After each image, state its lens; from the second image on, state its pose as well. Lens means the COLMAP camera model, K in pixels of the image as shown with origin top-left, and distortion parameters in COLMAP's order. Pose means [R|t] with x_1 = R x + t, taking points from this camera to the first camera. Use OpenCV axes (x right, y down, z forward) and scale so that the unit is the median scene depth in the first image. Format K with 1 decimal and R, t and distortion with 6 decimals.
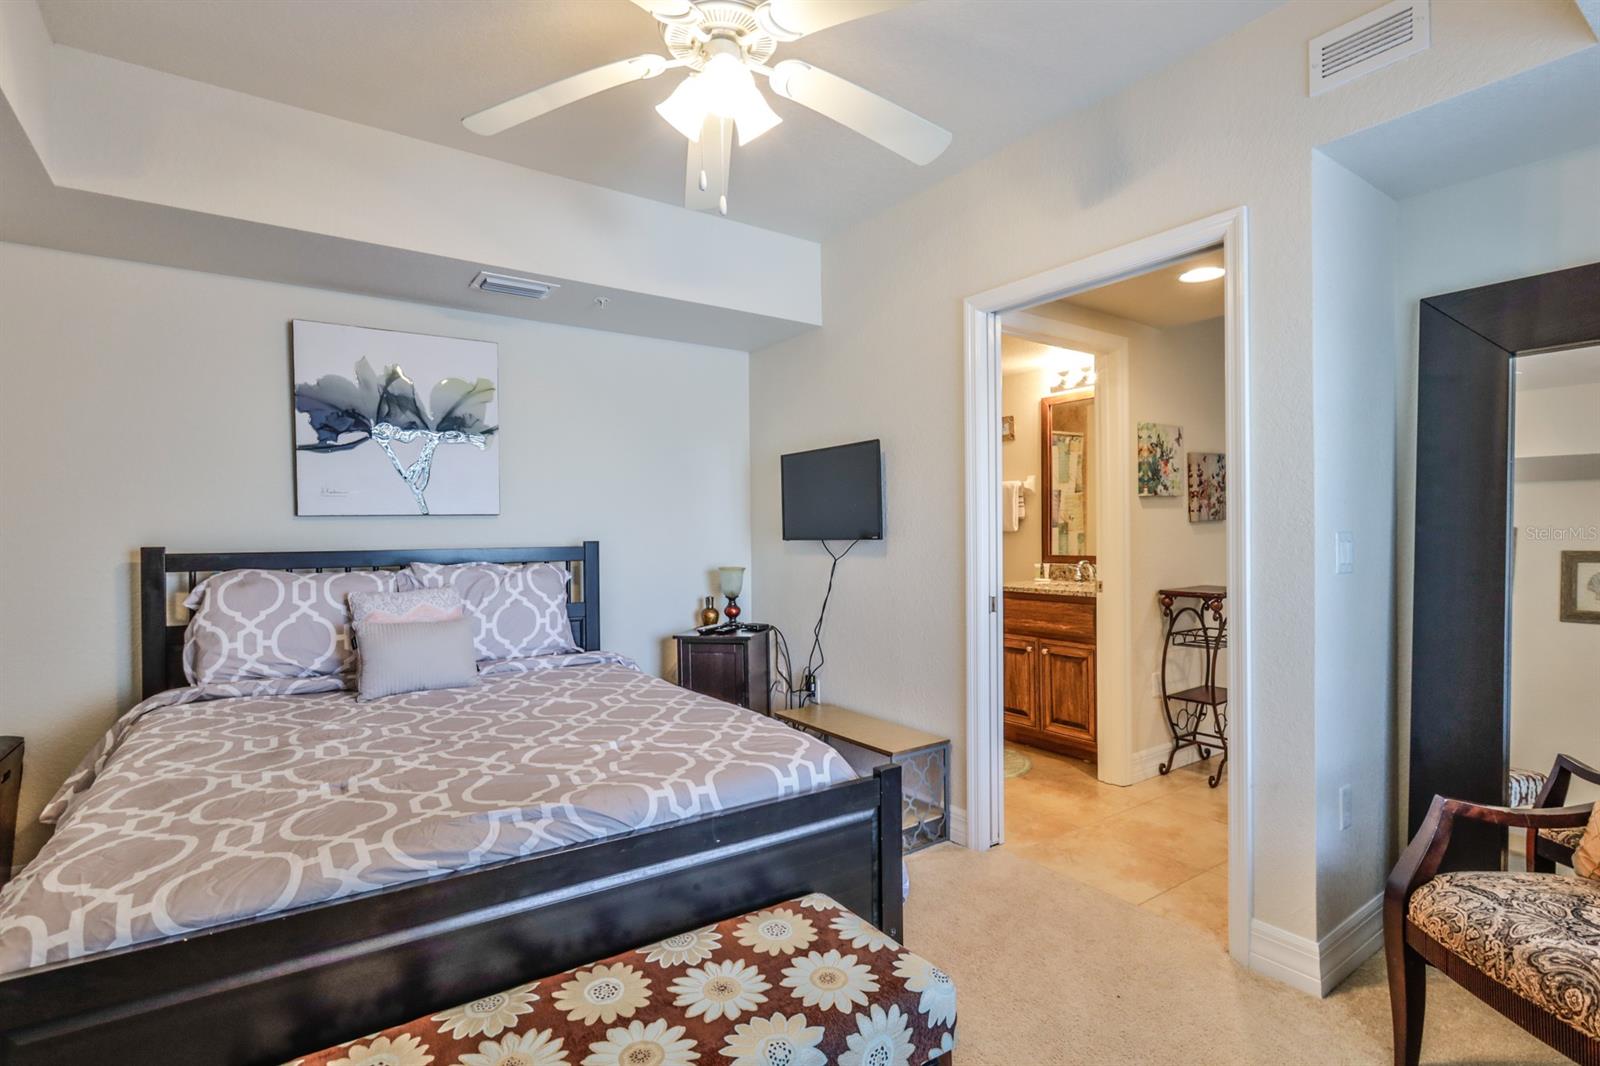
lens RADIAL K [[763.4, 0, 798.0], [0, 763.4, 533.4], [0, 0, 1]] dist [-0.002648, 0.002466]
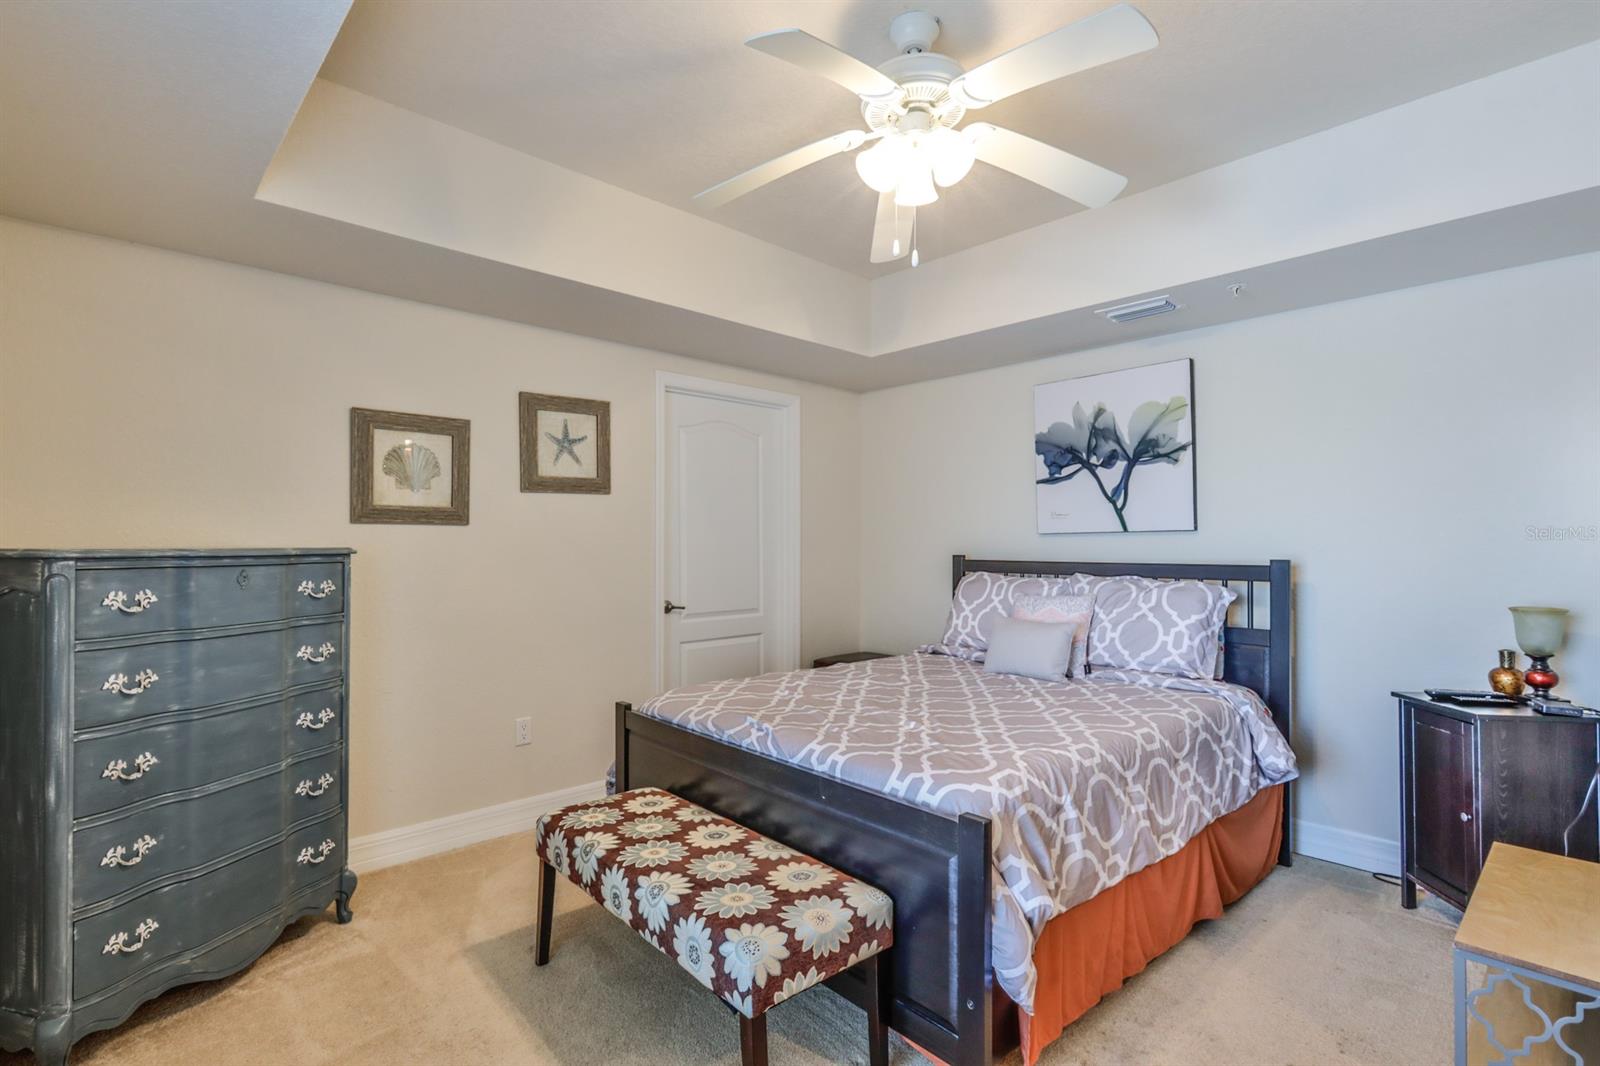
lens RADIAL K [[763.4, 0, 800.7], [0, 763.4, 531.9], [0, 0, 1]] dist [-0.002648, 0.002466]
pose [[0.148479, -0.008488, -0.988879, 0.578057], [-0.006144, 0.999936, -0.009506, -0.010919], [0.988896, 0.007487, 0.148417, 0.394185]]
